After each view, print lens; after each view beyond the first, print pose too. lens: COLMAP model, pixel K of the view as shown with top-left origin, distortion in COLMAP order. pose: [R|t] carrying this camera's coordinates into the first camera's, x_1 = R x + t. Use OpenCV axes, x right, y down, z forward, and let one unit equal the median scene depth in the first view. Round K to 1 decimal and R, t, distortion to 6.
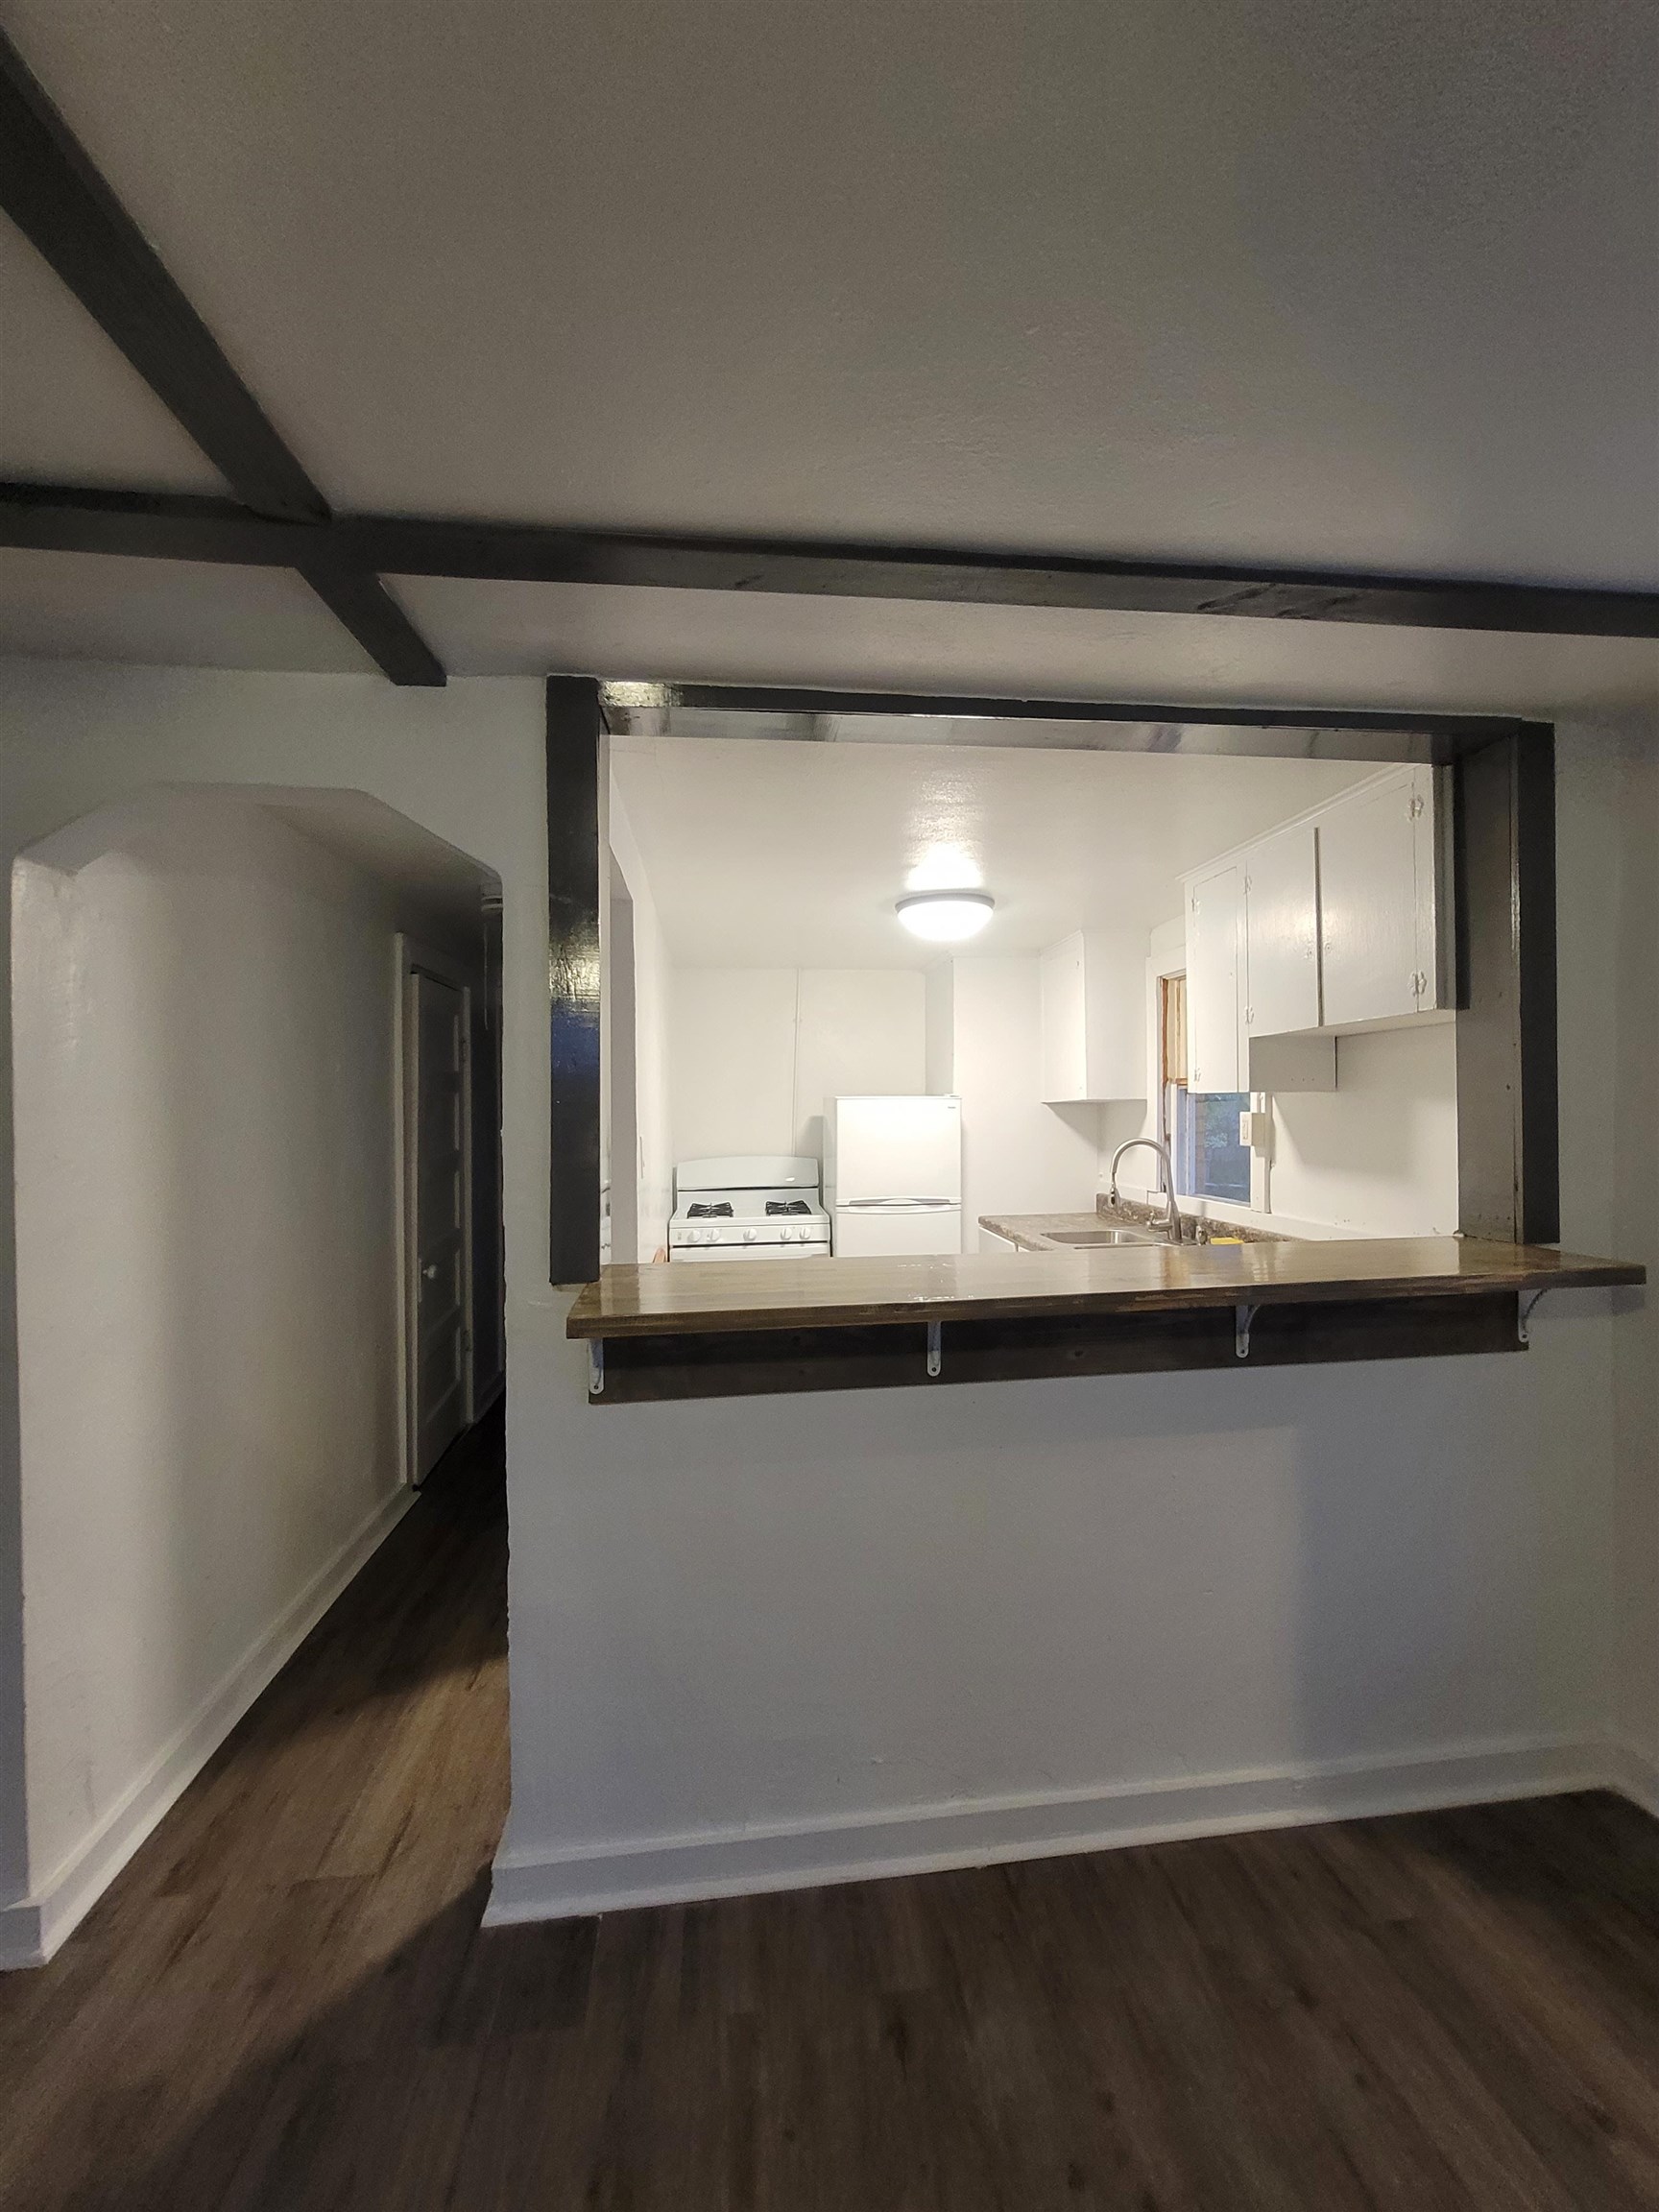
lens RADIAL K [[899.1, 0, 833.8], [0, 899.1, 1107.1], [0, 0, 1]] dist [-0.009704, 0.002594]
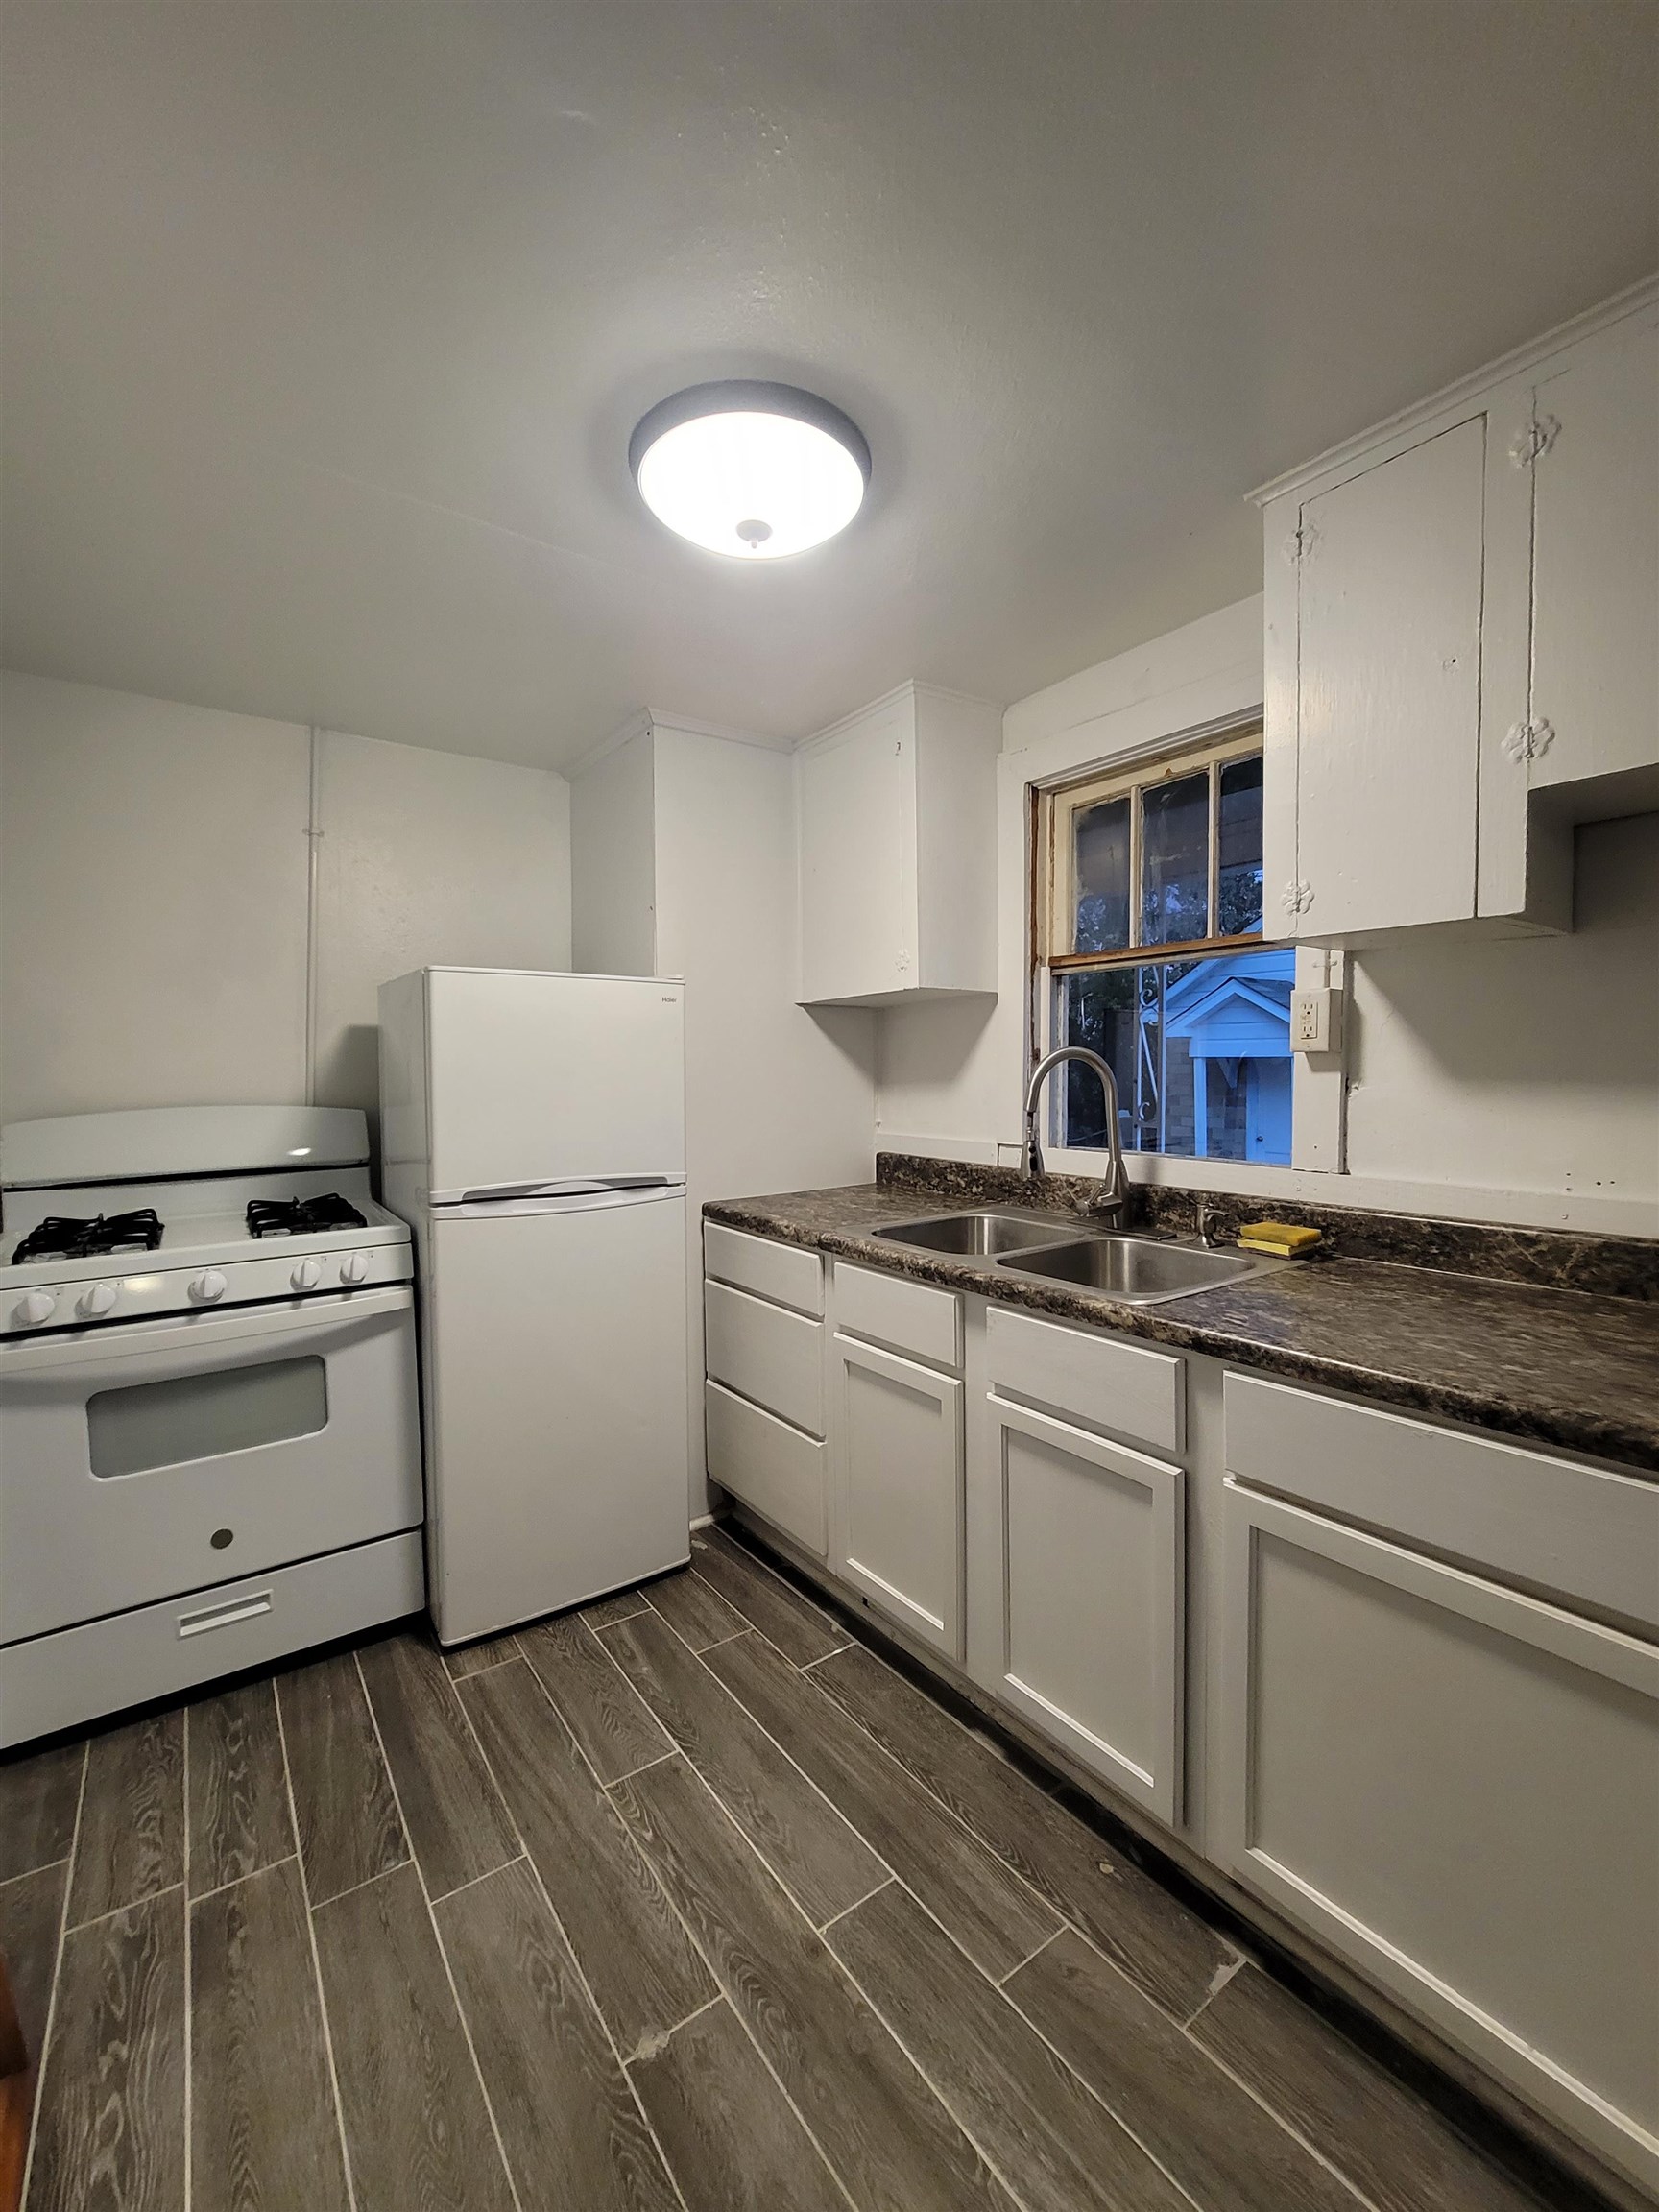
lens RADIAL K [[903.1, 0, 834.9], [0, 903.1, 1105.0], [0, 0, 1]] dist [-0.009794, 0.003370]
pose [[0.873490, -0.018467, 0.486492, -0.042485], [-0.000620, 0.999237, 0.039044, 0.043856], [-0.486842, -0.034406, 0.872812, 0.534677]]
